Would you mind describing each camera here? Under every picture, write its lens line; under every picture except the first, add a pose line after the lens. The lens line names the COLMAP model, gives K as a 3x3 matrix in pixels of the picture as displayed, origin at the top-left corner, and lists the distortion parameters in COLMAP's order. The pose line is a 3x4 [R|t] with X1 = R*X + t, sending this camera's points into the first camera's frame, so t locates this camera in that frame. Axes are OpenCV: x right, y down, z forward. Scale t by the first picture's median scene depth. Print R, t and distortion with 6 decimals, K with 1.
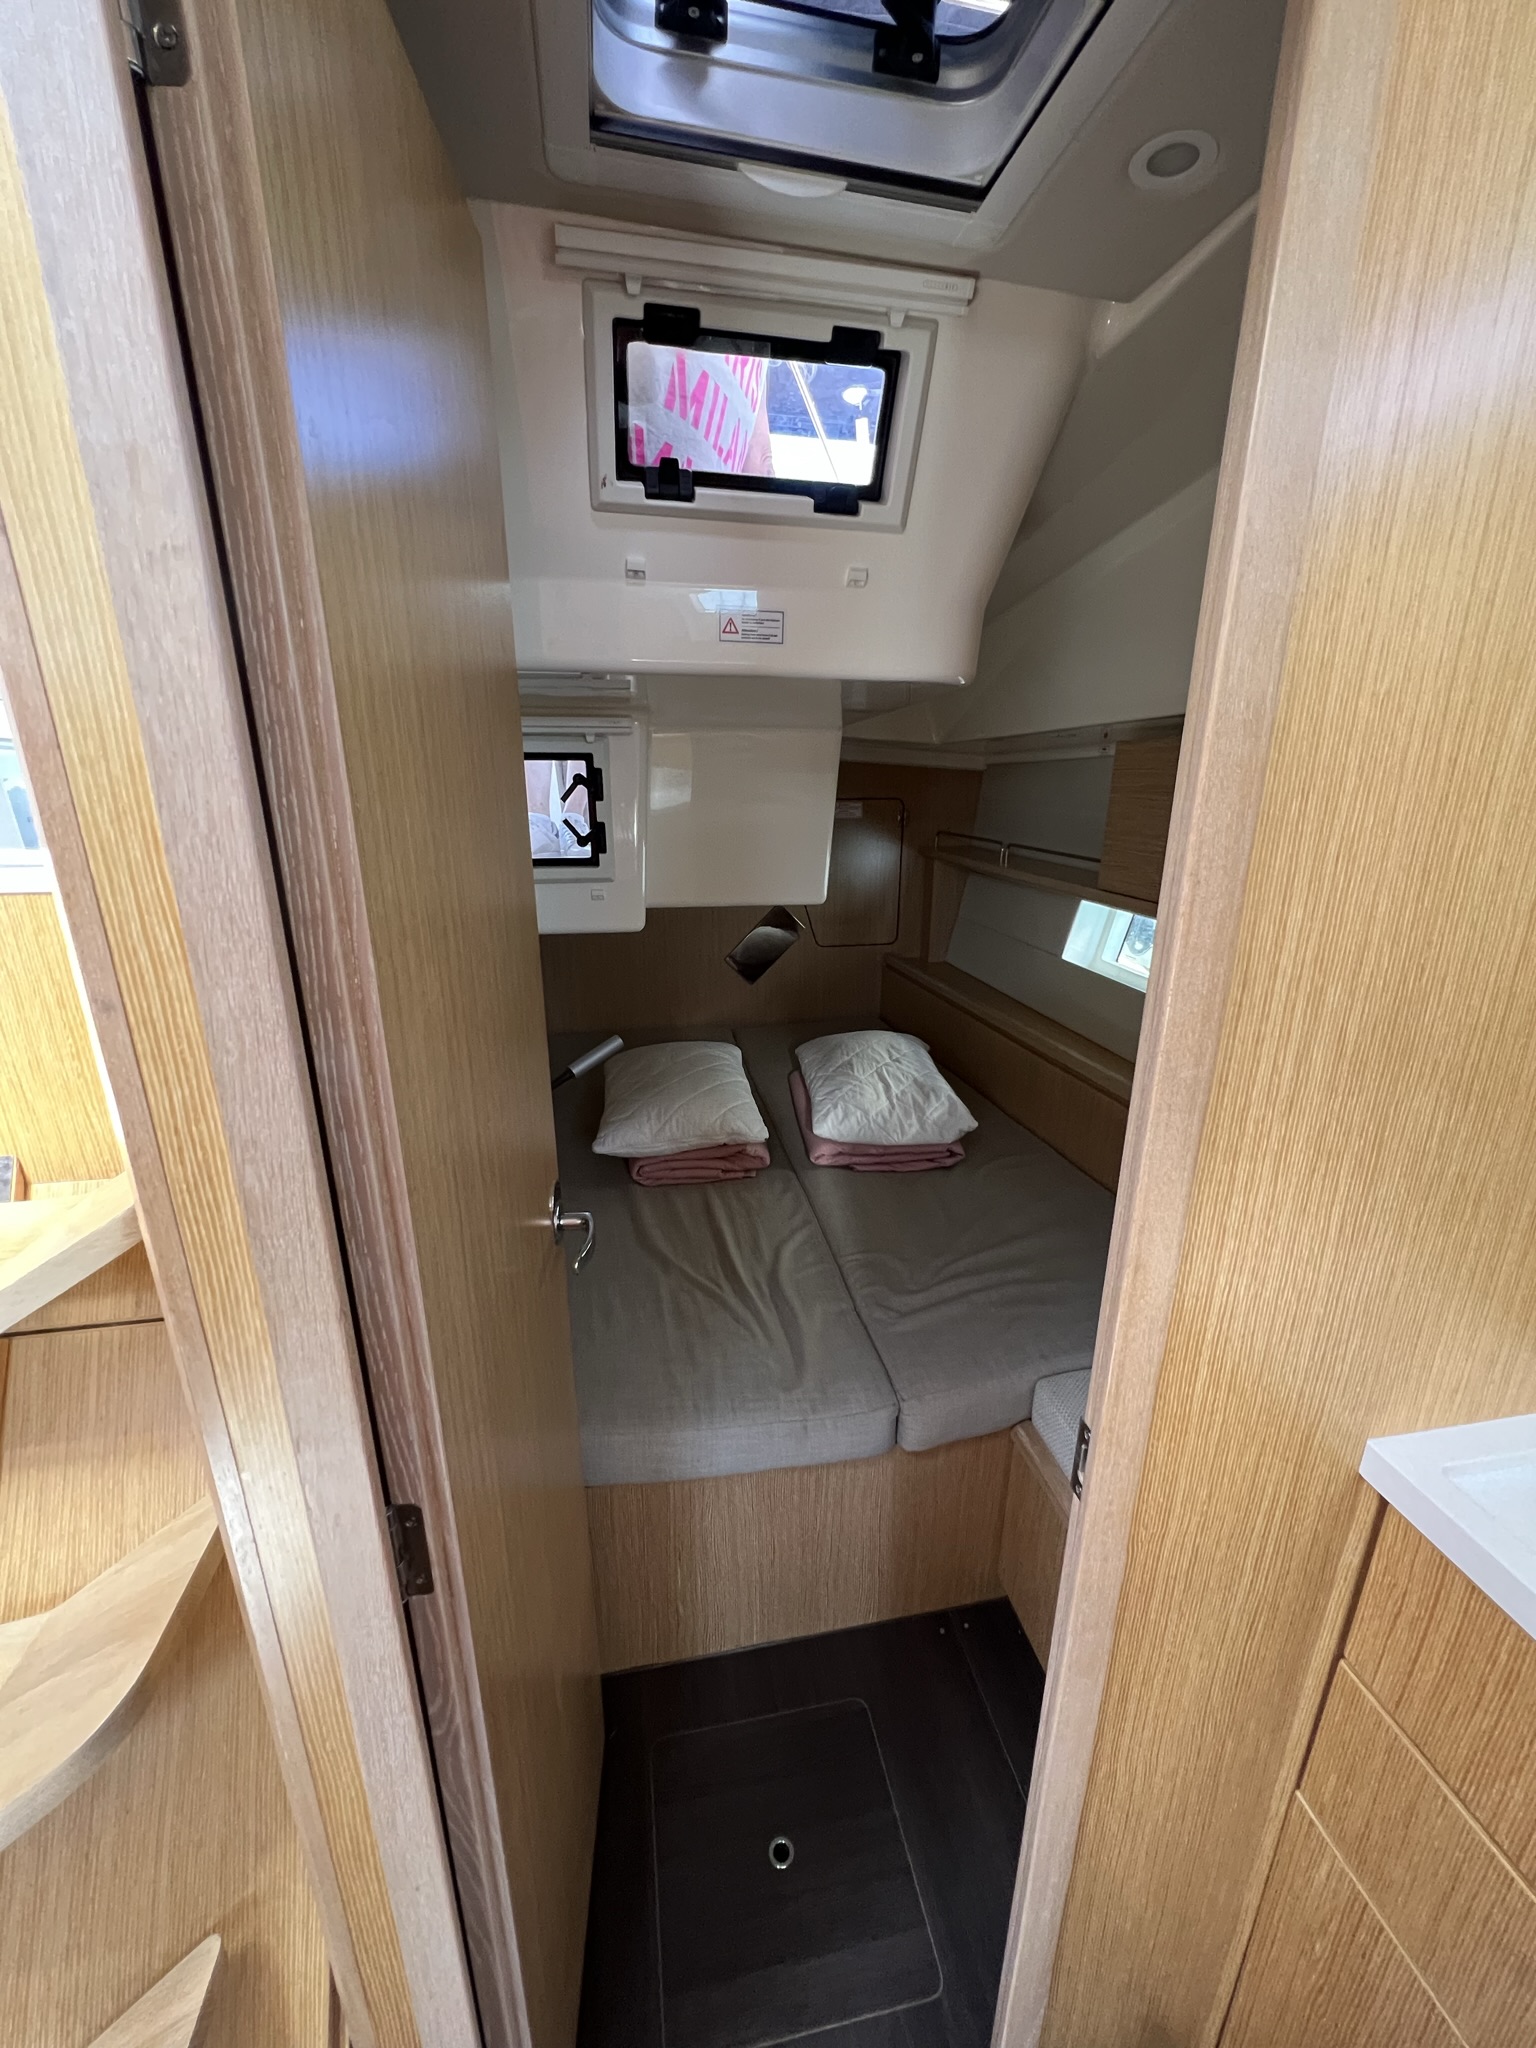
lens RADIAL K [[820.3, 0, 767.3], [0, 820.3, 1027.2], [0, 0, 1]] dist [0.000916, -0.000856]
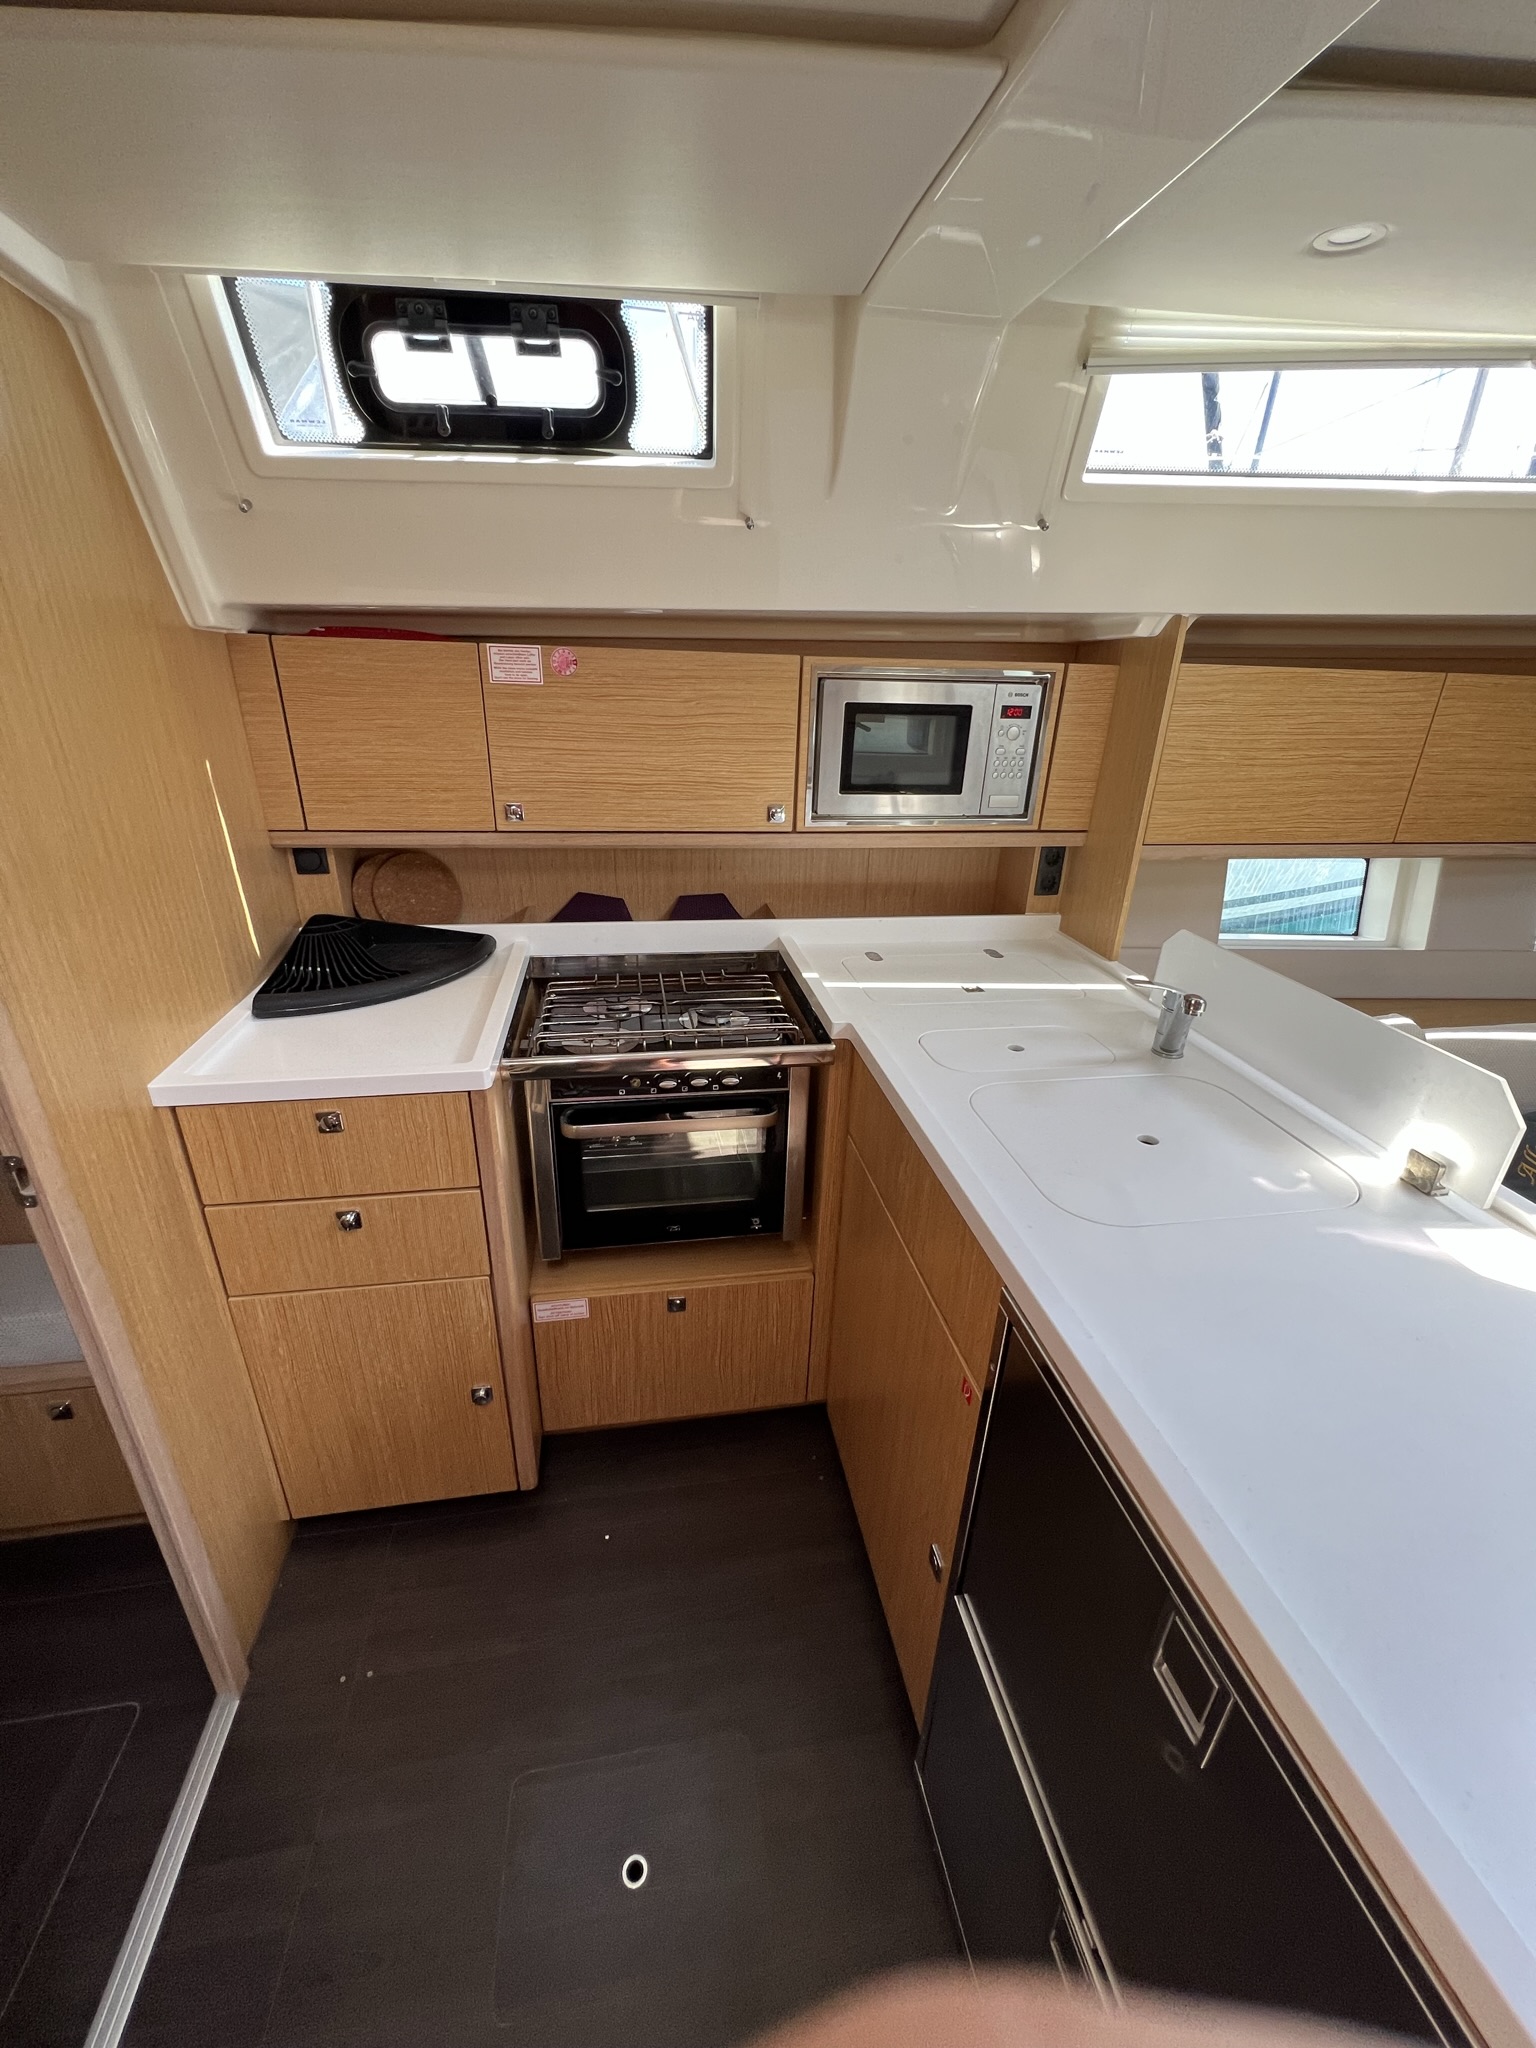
lens RADIAL K [[820.3, 0, 756.3], [0, 820.3, 1025.6], [0, 0, 1]] dist [0.000916, -0.000856]
pose [[0.021987, -0.400851, 0.915879, -0.731281], [0.280657, 0.881738, 0.379171, 0.089215], [-0.959556, 0.248711, 0.131888, -0.467689]]
